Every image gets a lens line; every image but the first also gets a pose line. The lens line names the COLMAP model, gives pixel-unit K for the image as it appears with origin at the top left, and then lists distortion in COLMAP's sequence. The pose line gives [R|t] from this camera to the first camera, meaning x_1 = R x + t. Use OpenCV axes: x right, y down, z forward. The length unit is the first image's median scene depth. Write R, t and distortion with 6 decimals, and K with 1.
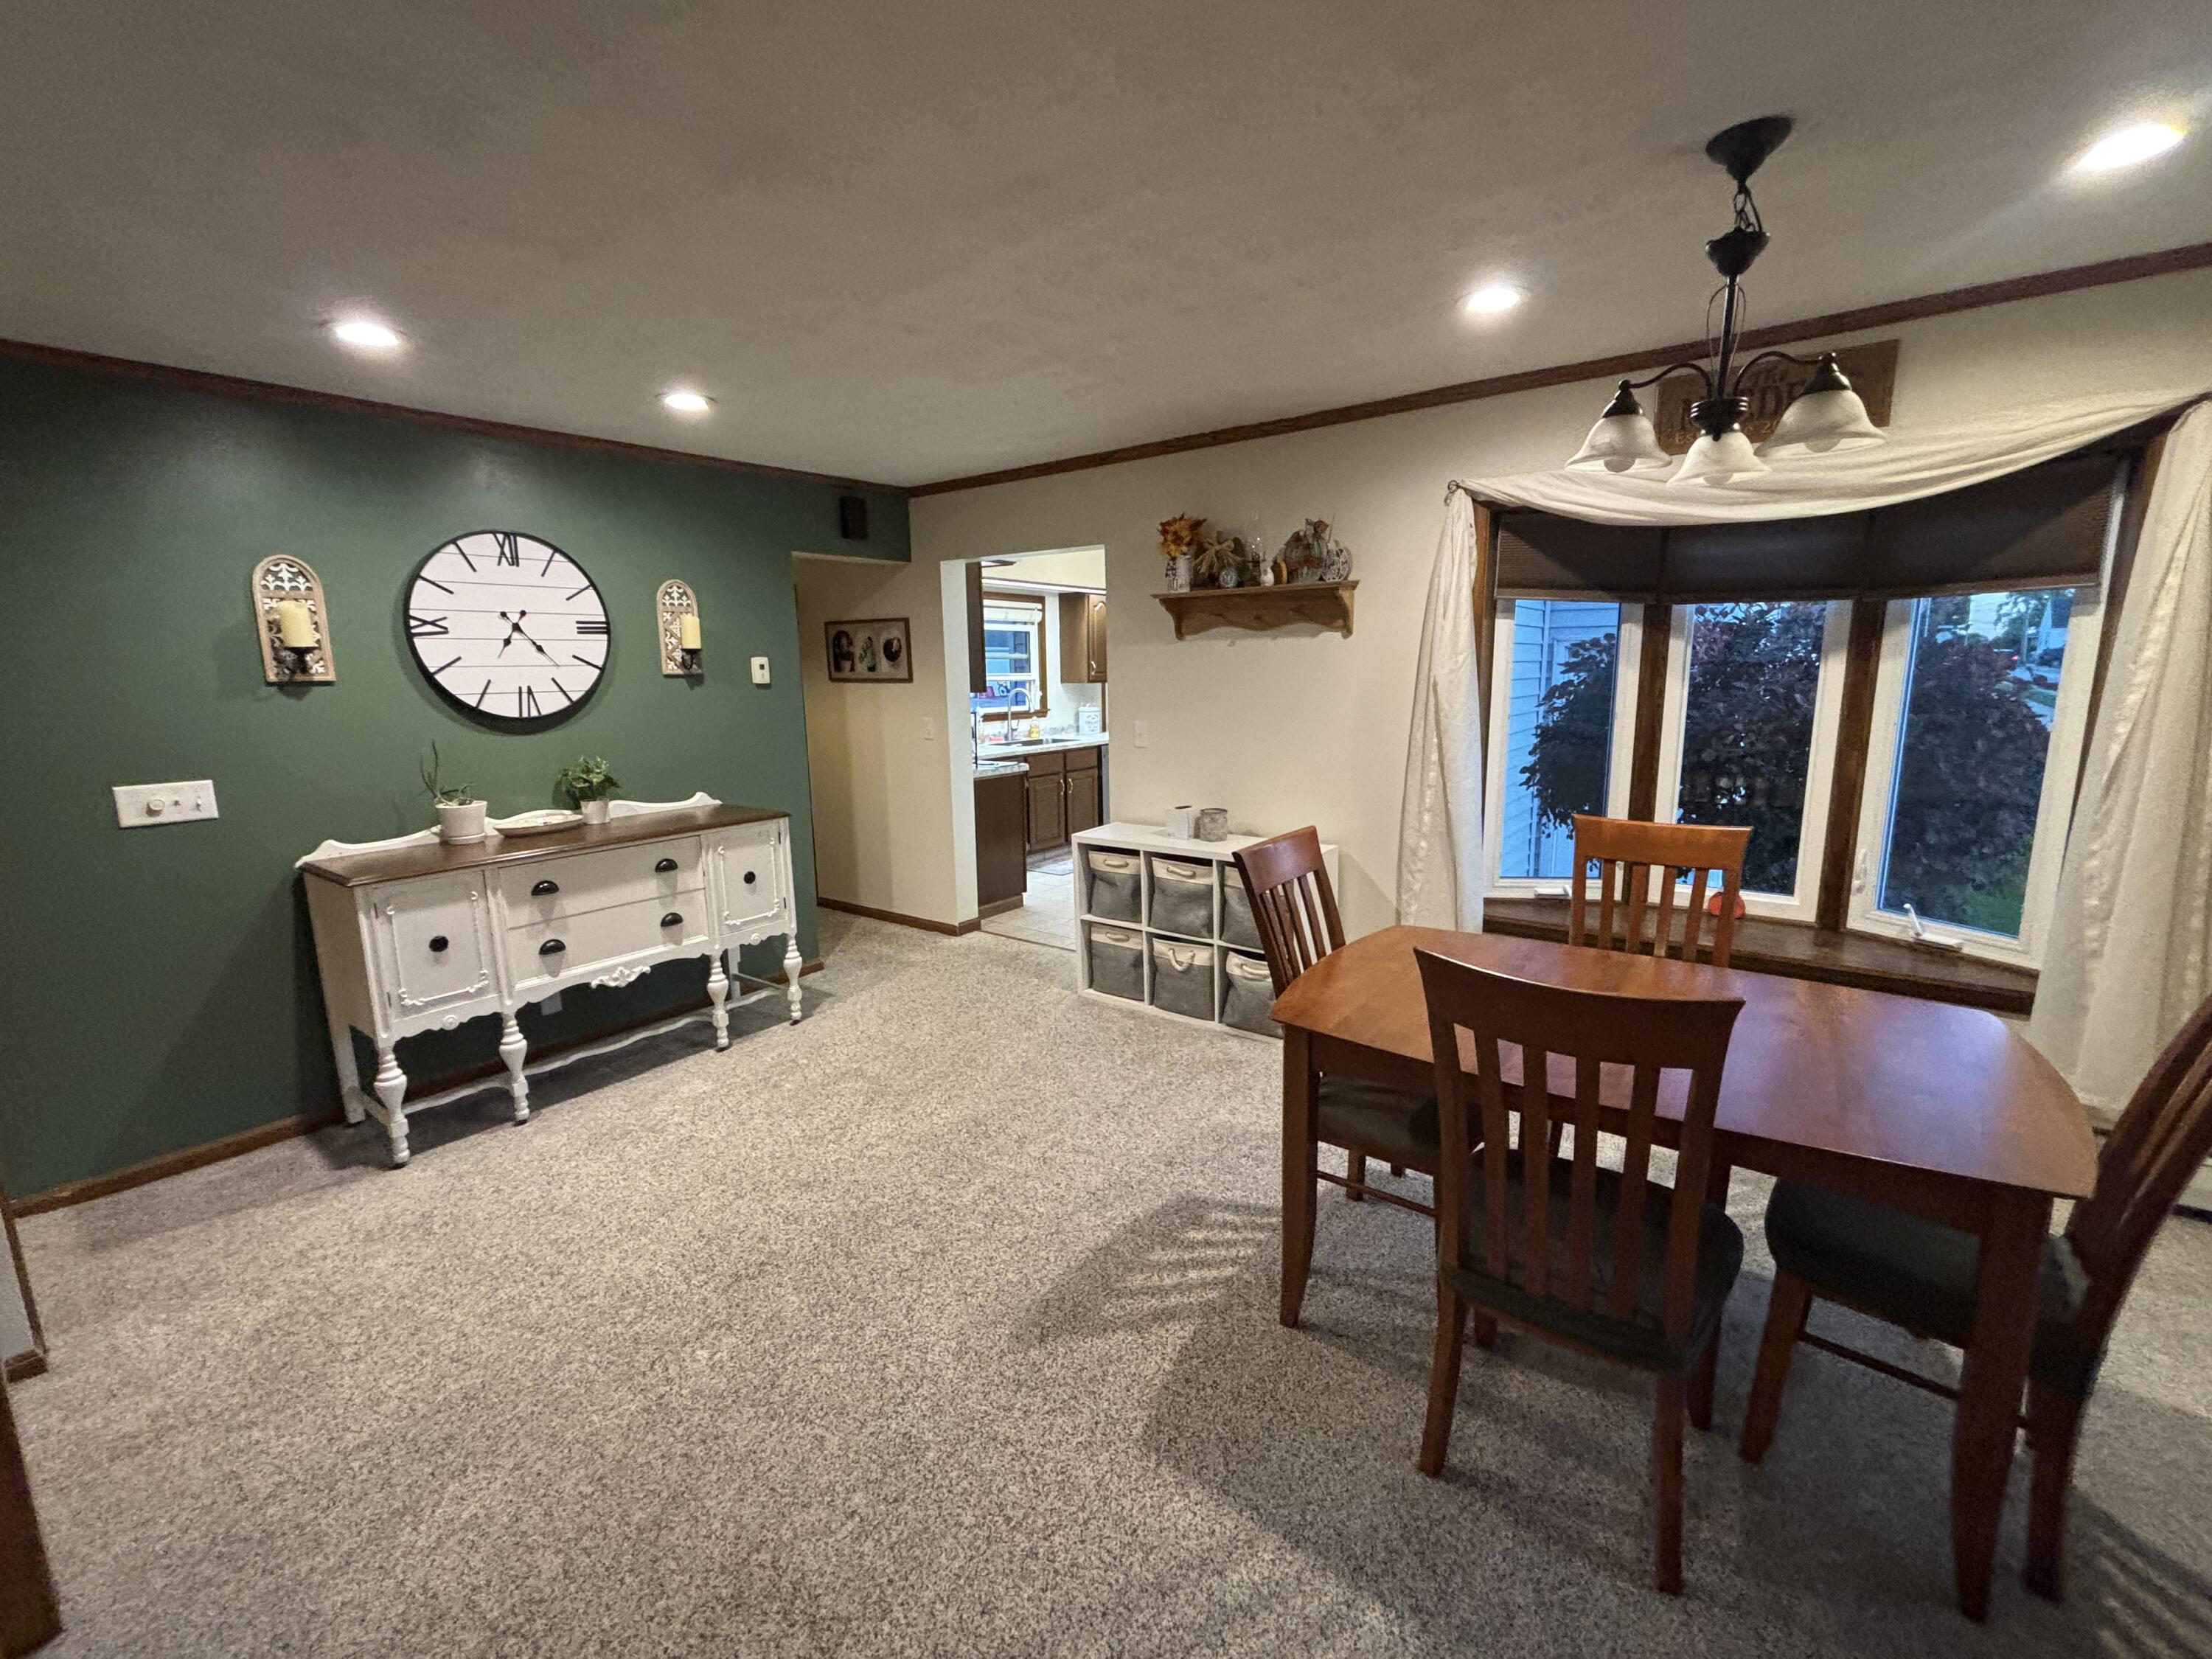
lens RADIAL K [[926.3, 0, 1114.2], [0, 926.3, 826.3], [0, 0, 1]] dist [-0.015920, 0.004310]
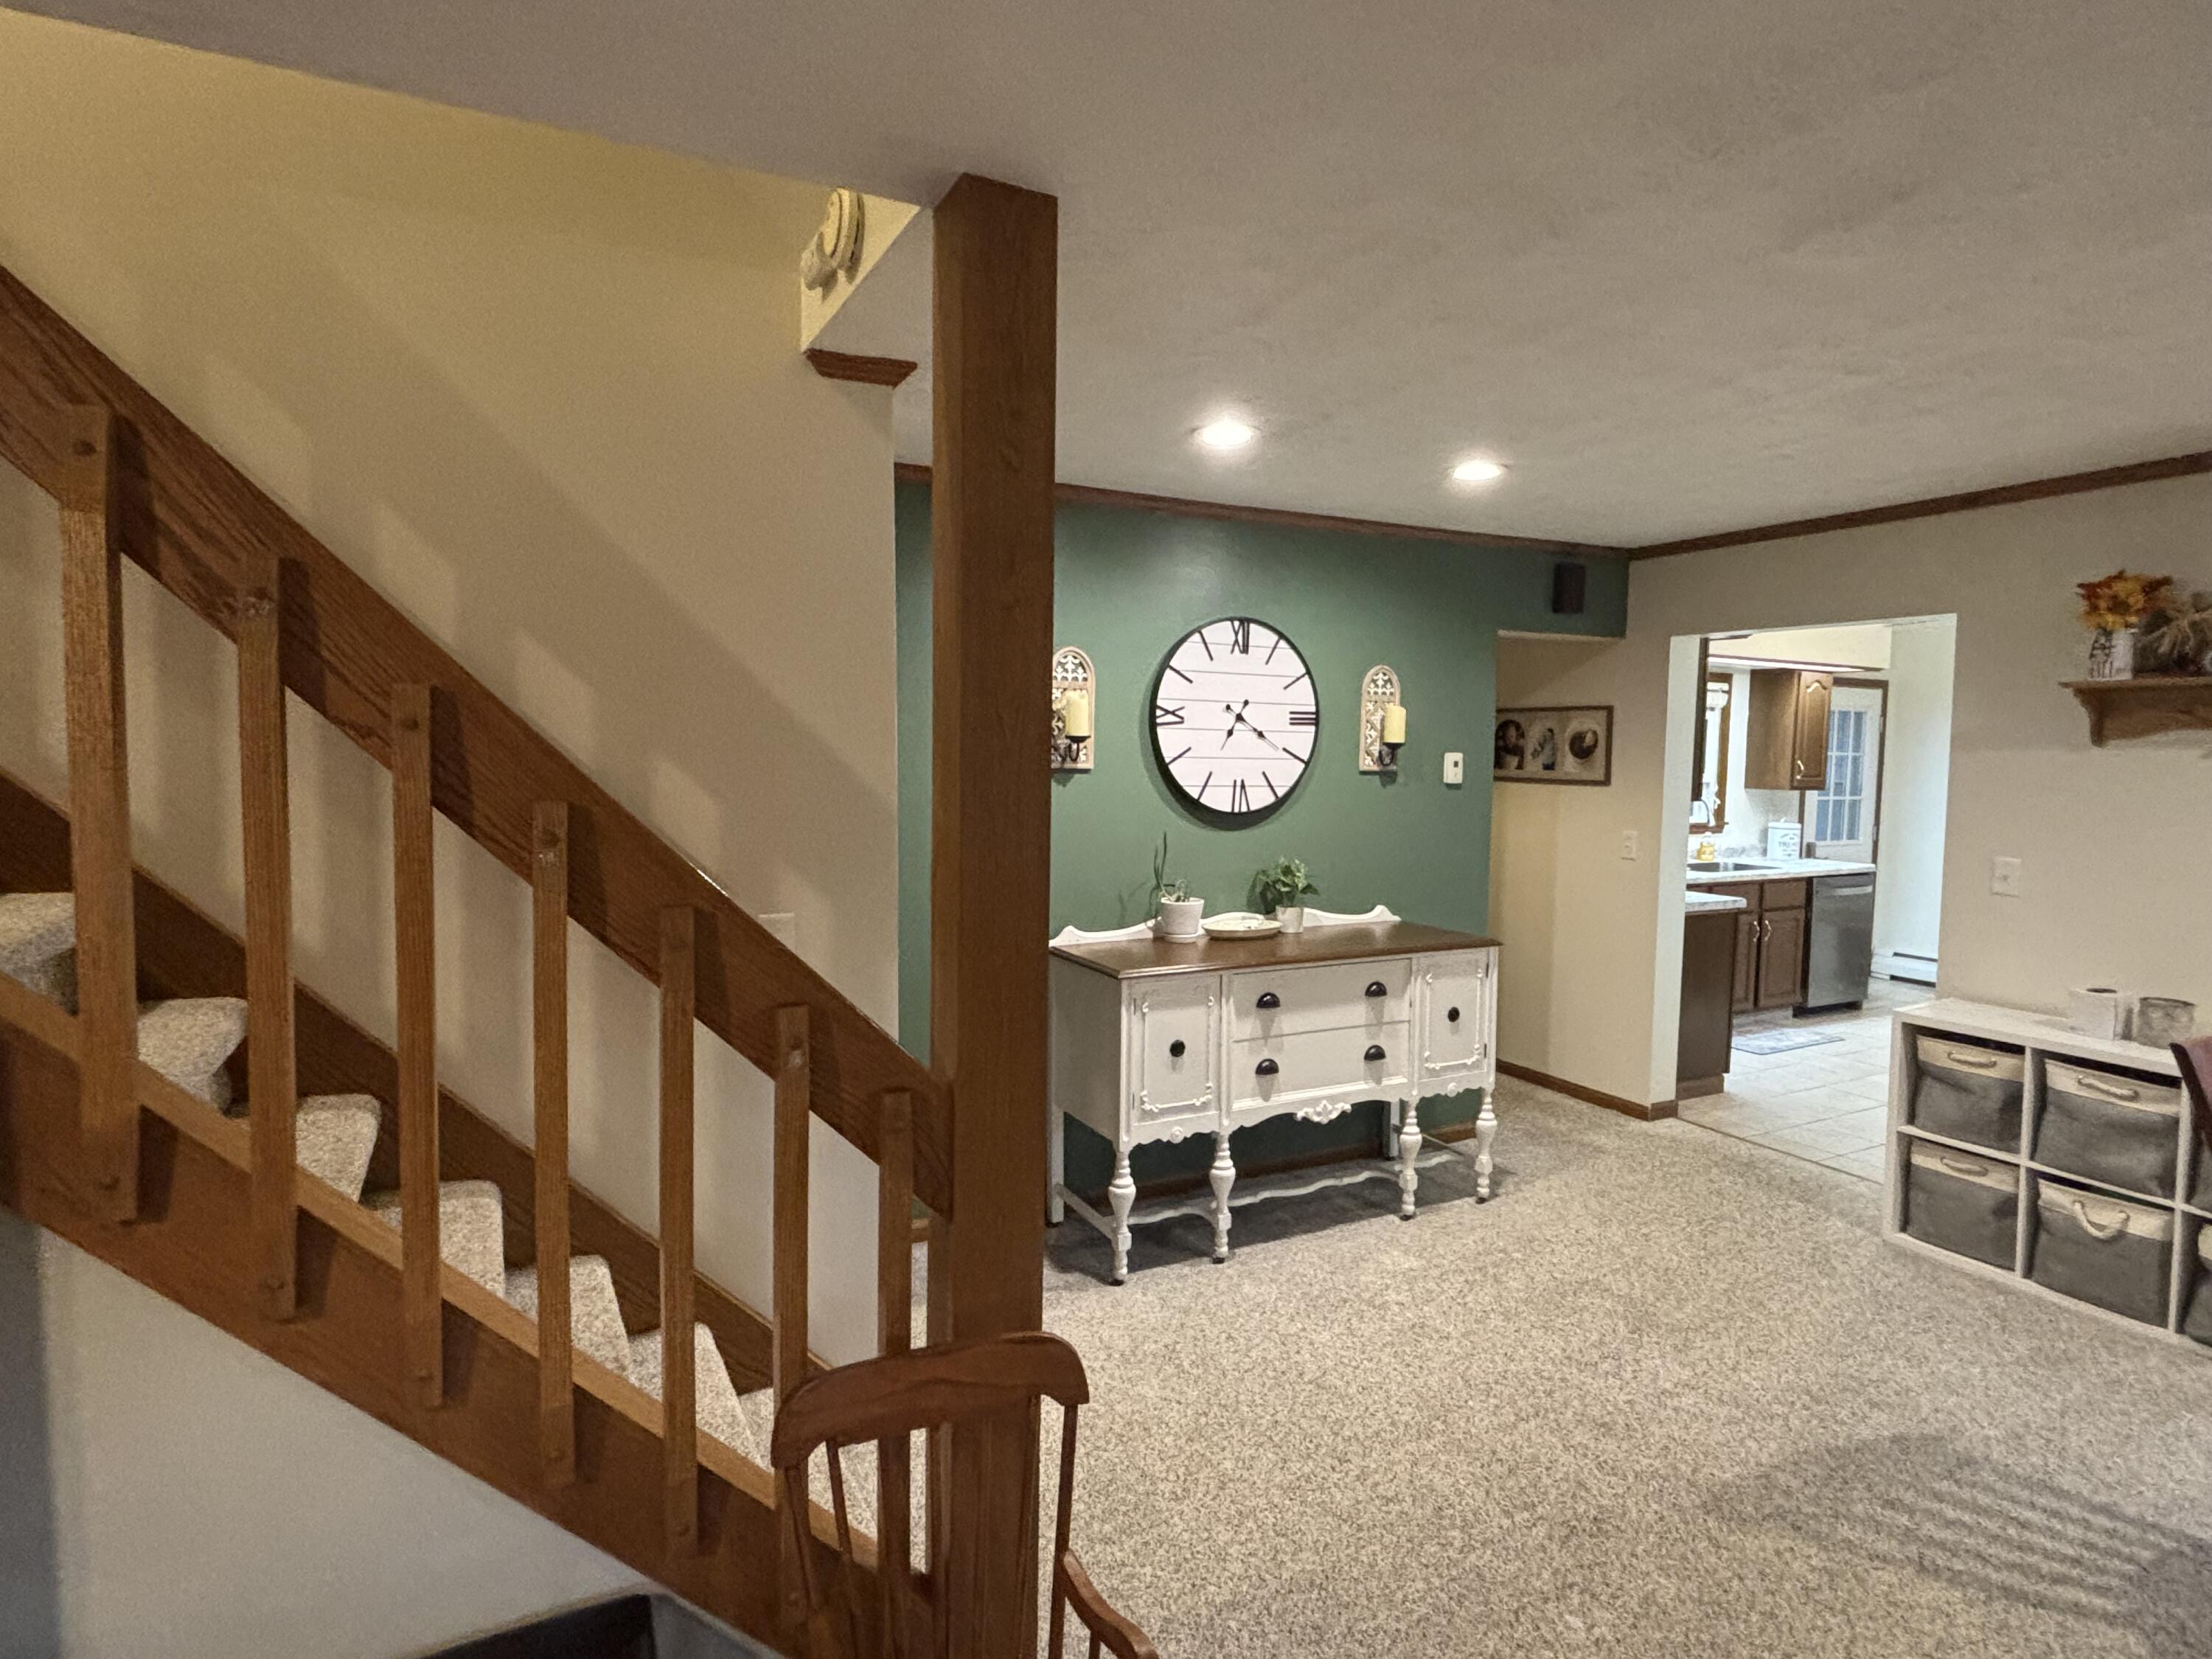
lens RADIAL K [[1155.0, 0, 1112.2], [0, 1155.0, 822.6], [0, 0, 1]] dist [0.013292, -0.007416]
pose [[0.897124, 0.055807, -0.438240, -0.232671], [-0.102376, 0.991248, -0.083345, 0.002252], [0.429753, 0.119635, 0.894986, -0.096621]]
